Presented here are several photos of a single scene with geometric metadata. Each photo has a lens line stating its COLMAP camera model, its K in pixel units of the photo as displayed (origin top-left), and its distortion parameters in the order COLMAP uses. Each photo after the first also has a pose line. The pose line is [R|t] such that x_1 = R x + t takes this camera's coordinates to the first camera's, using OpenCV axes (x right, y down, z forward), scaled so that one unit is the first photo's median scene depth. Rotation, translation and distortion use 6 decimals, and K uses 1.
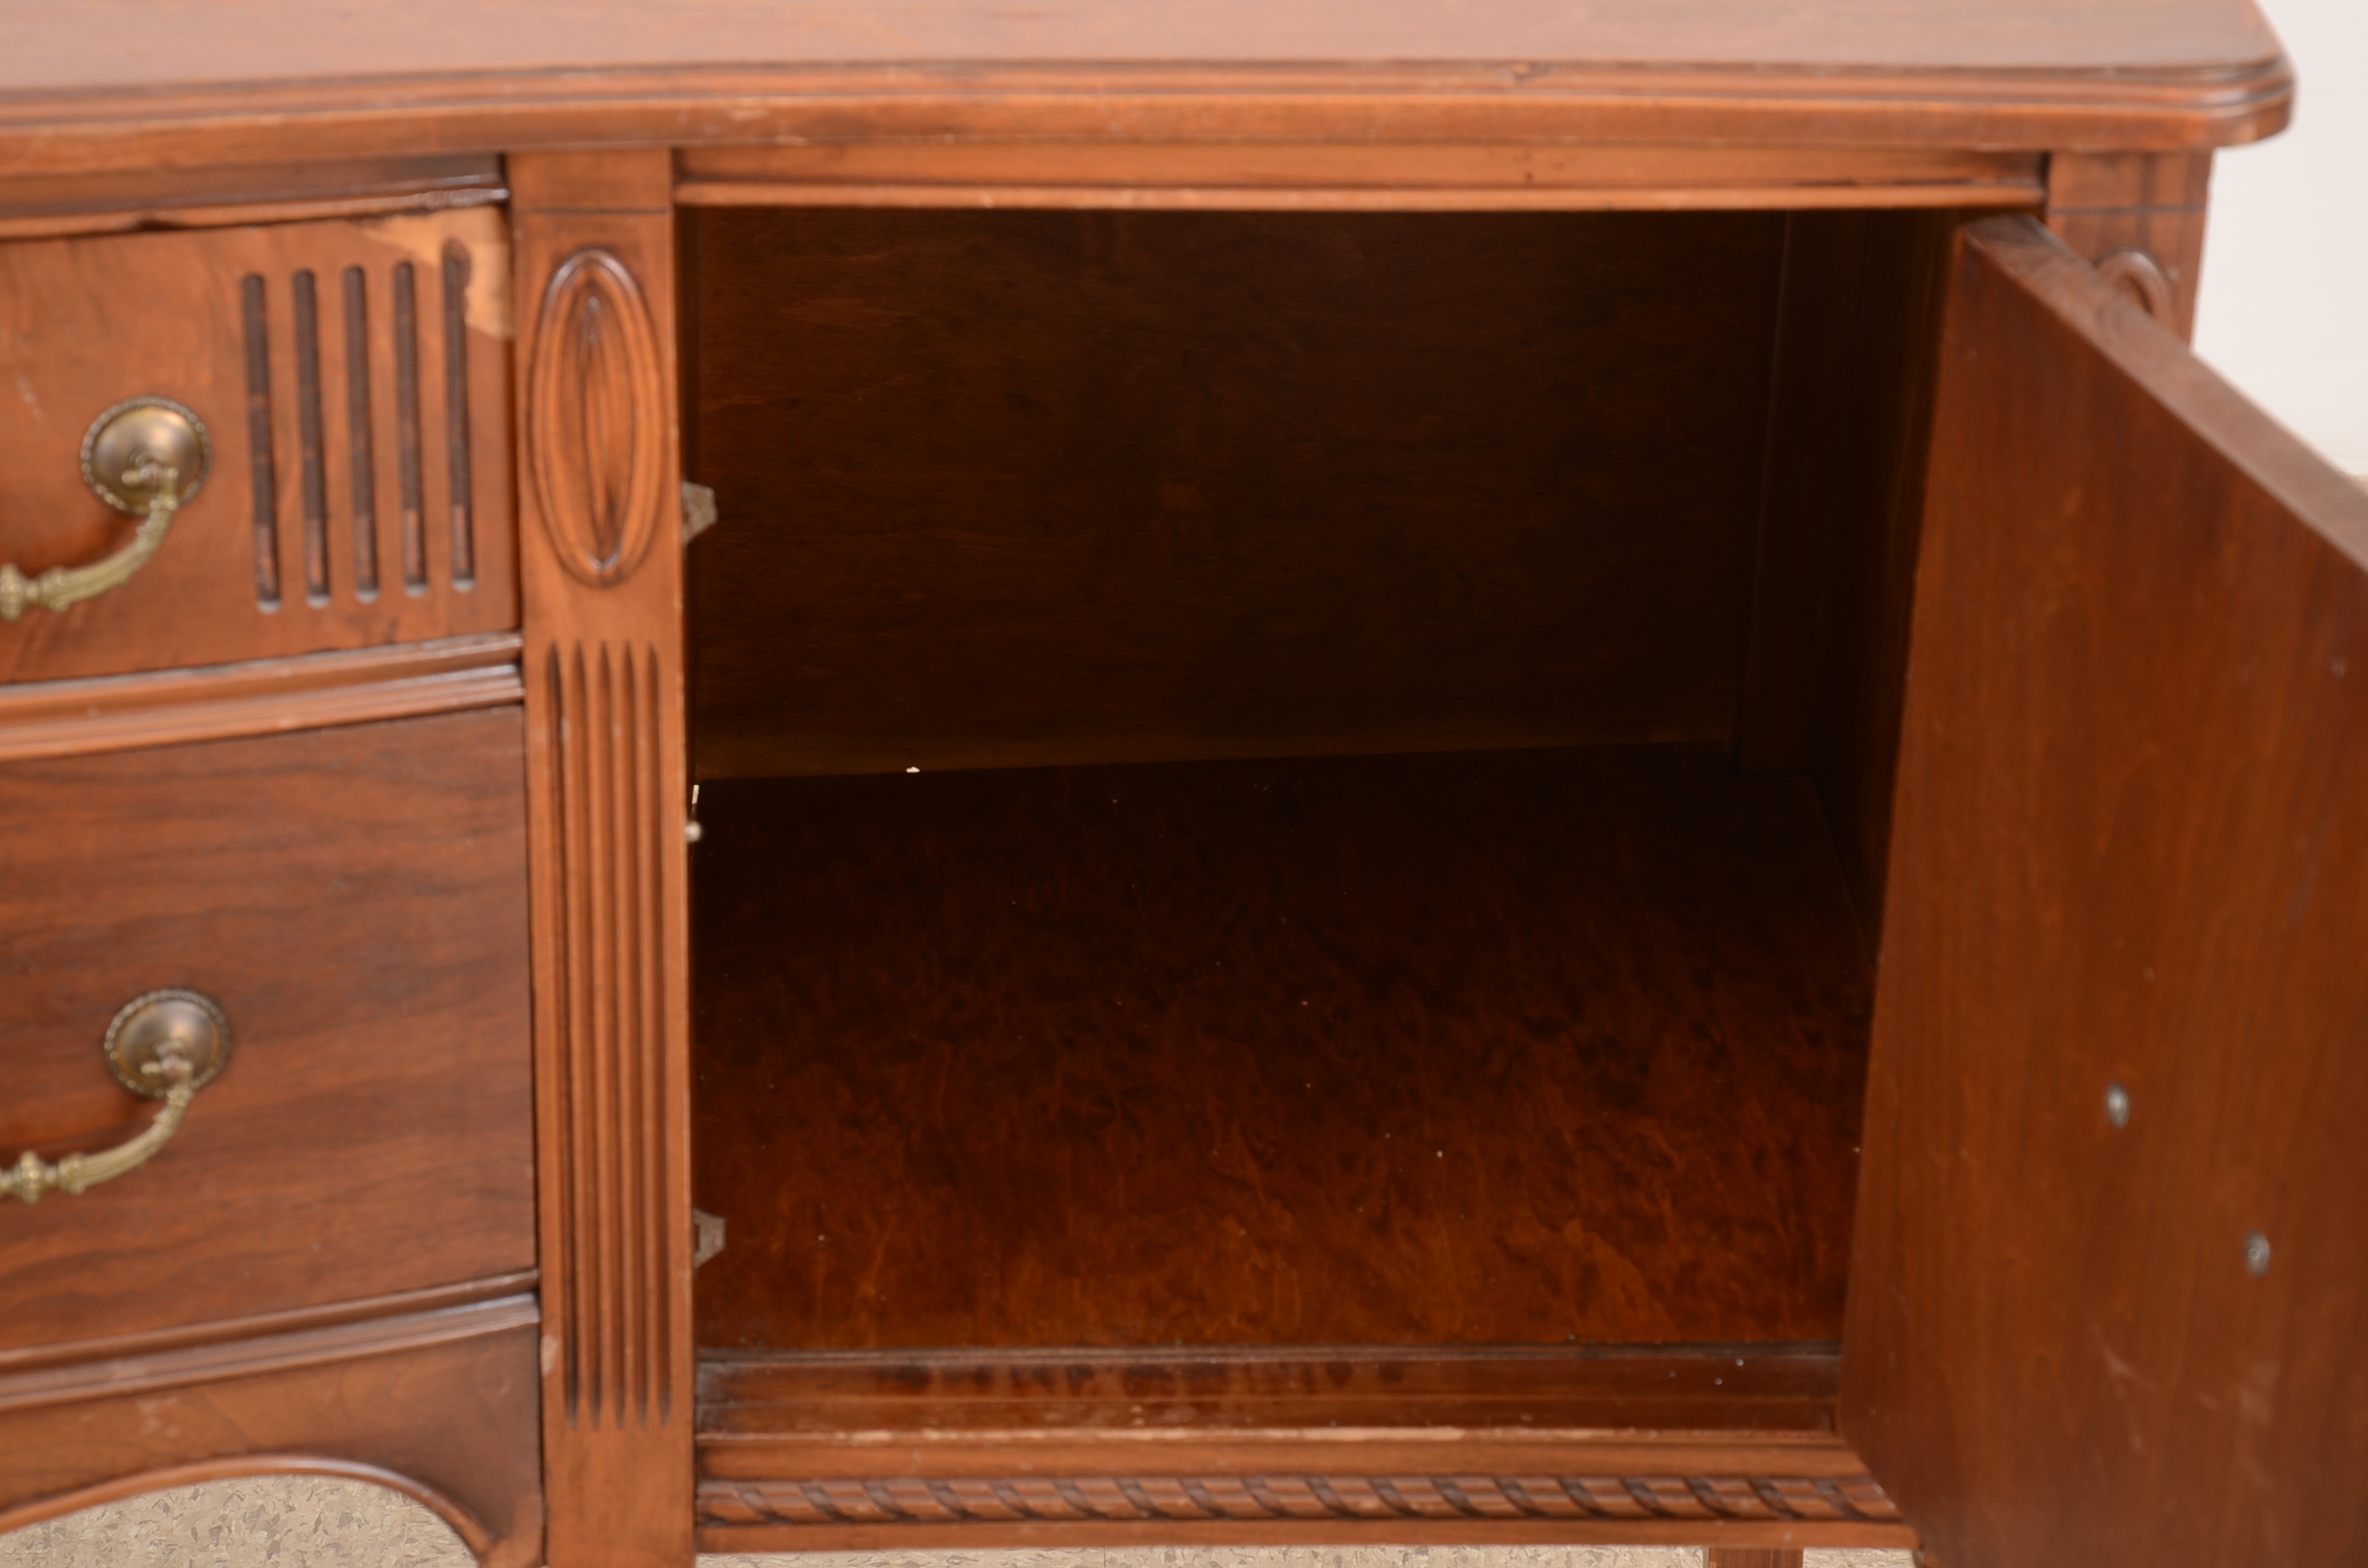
lens RADIAL K [[5480.2, 0, 1190.1], [0, 5480.2, 788.0], [0, 0, 1]] dist [0.442547, 0.000000]
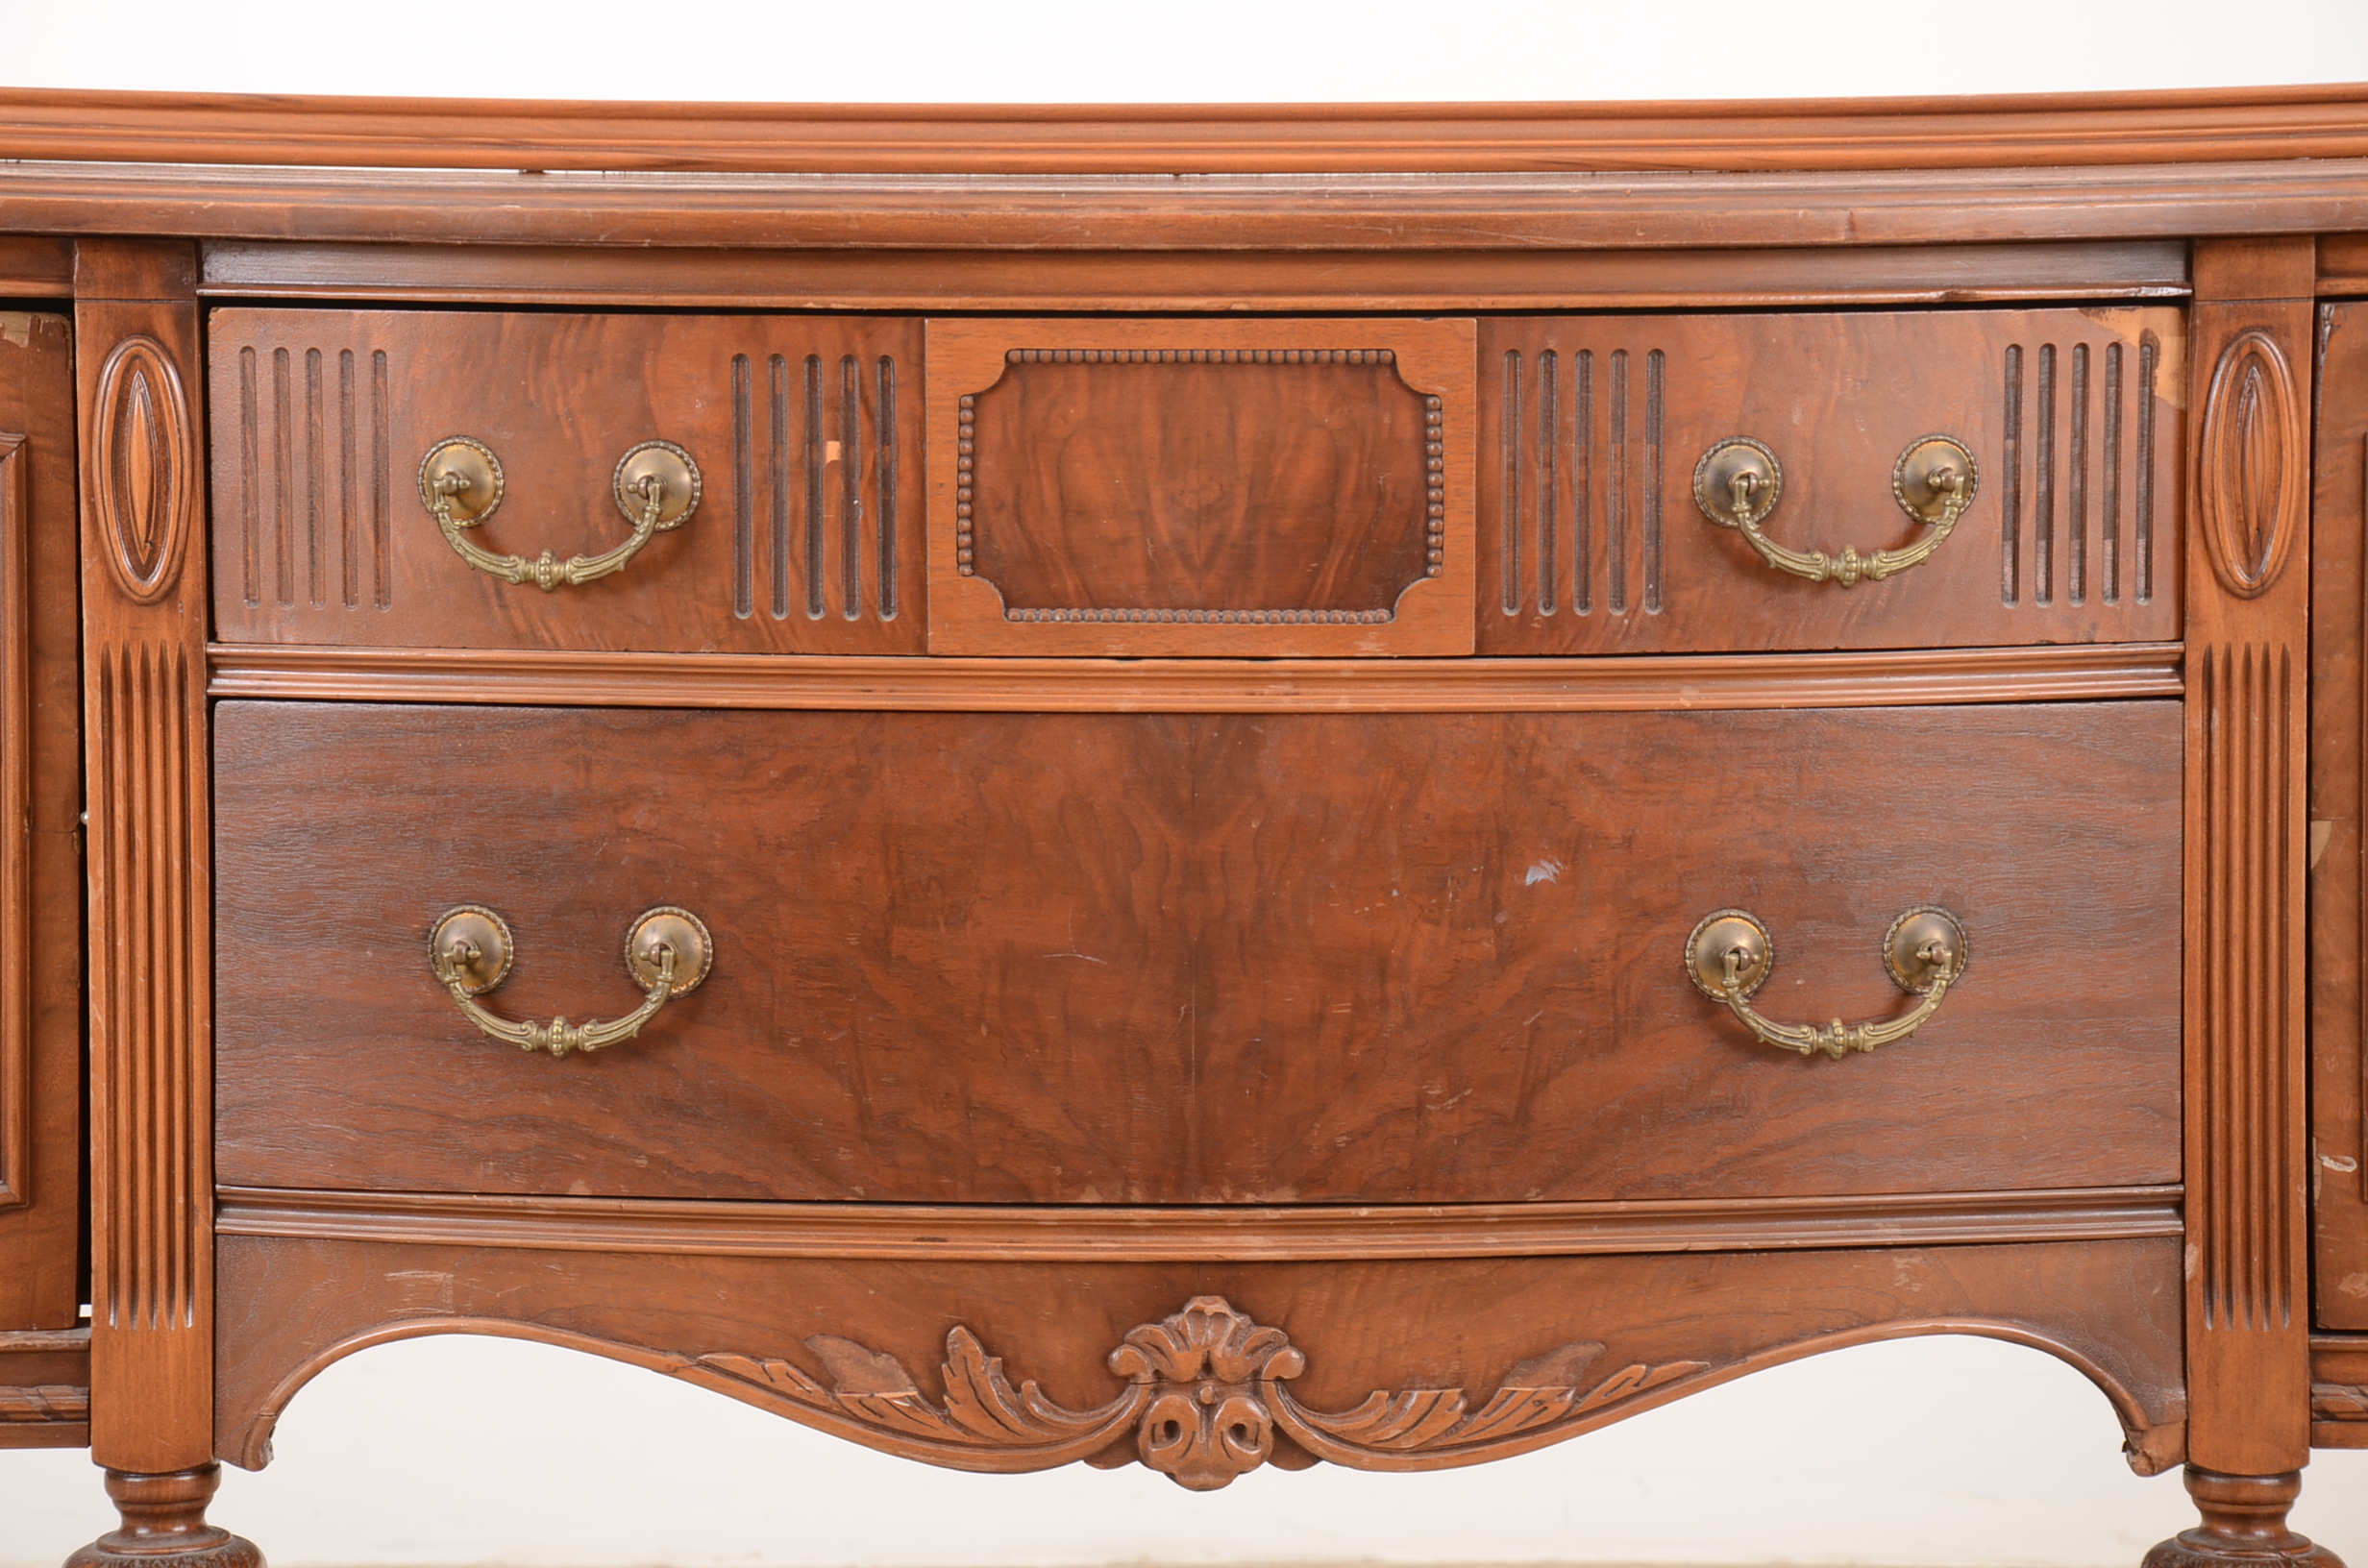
lens RADIAL K [[7488.9, 0, 1170.3], [0, 7488.9, 806.6], [0, 0, 1]] dist [0.841411, 0.000000]
pose [[0.998960, -0.027733, -0.036197, -0.301340], [0.013437, 0.937573, -0.347528, 0.646400], [0.043575, 0.346680, 0.936971, -0.718725]]
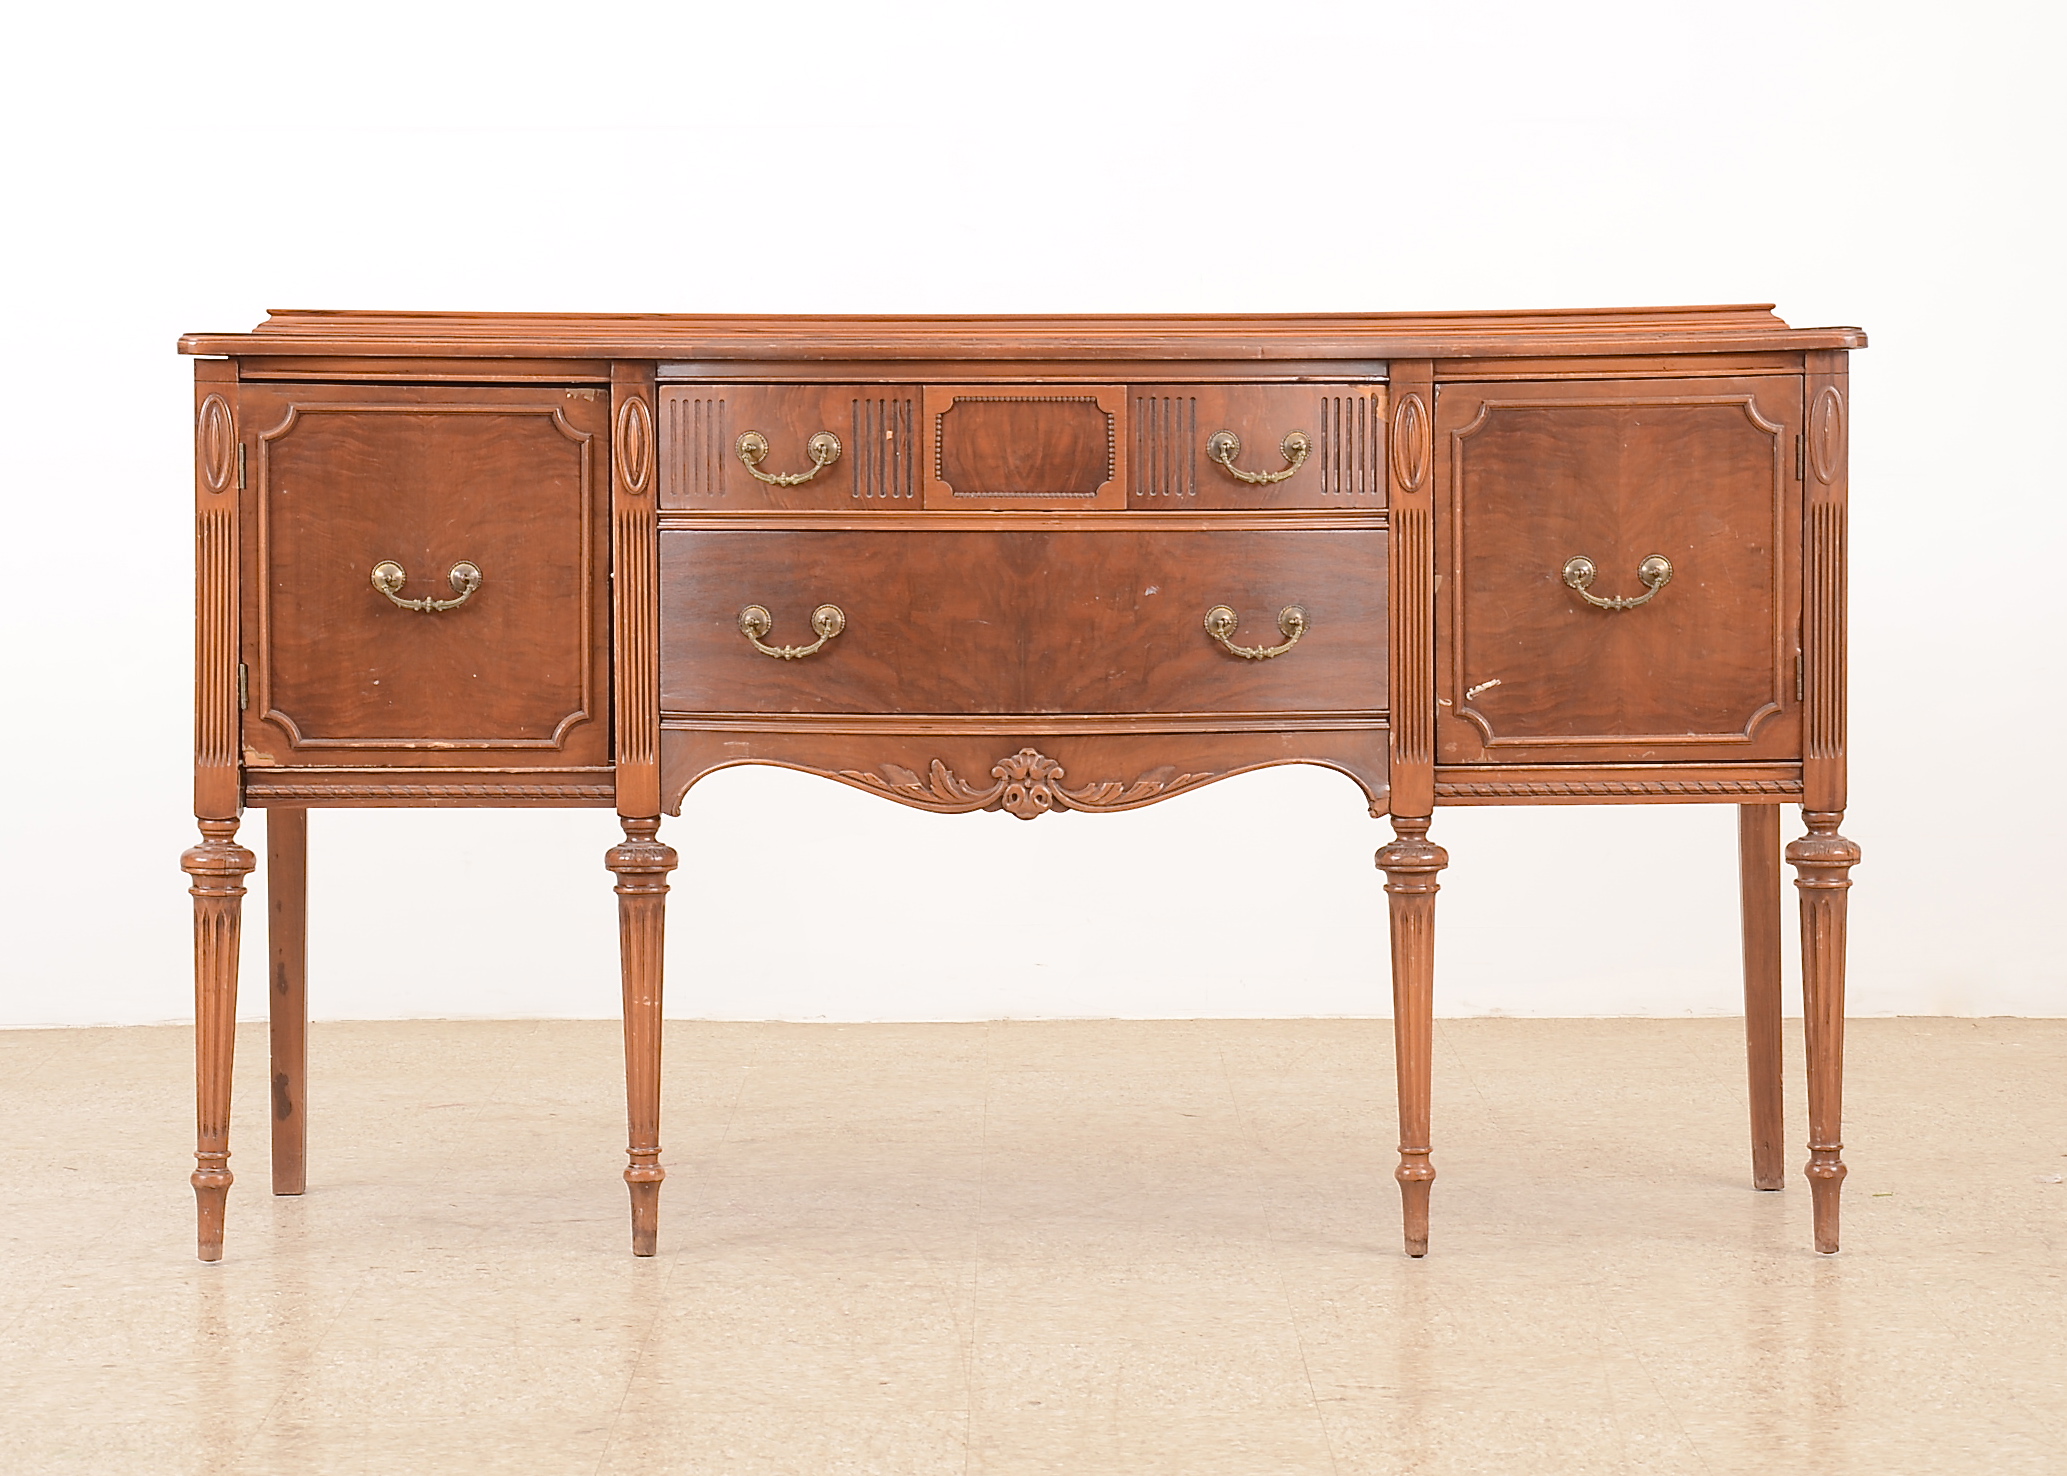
lens RADIAL K [[5249.2, 0, 1034.1], [0, 5249.2, 738.3], [0, 0, 1]] dist [0.401916, 0.000000]
pose [[0.998973, -0.029588, -0.034321, -0.239915], [0.014740, 0.928395, -0.371301, 1.389471], [0.042850, 0.370414, 0.927878, -2.150946]]
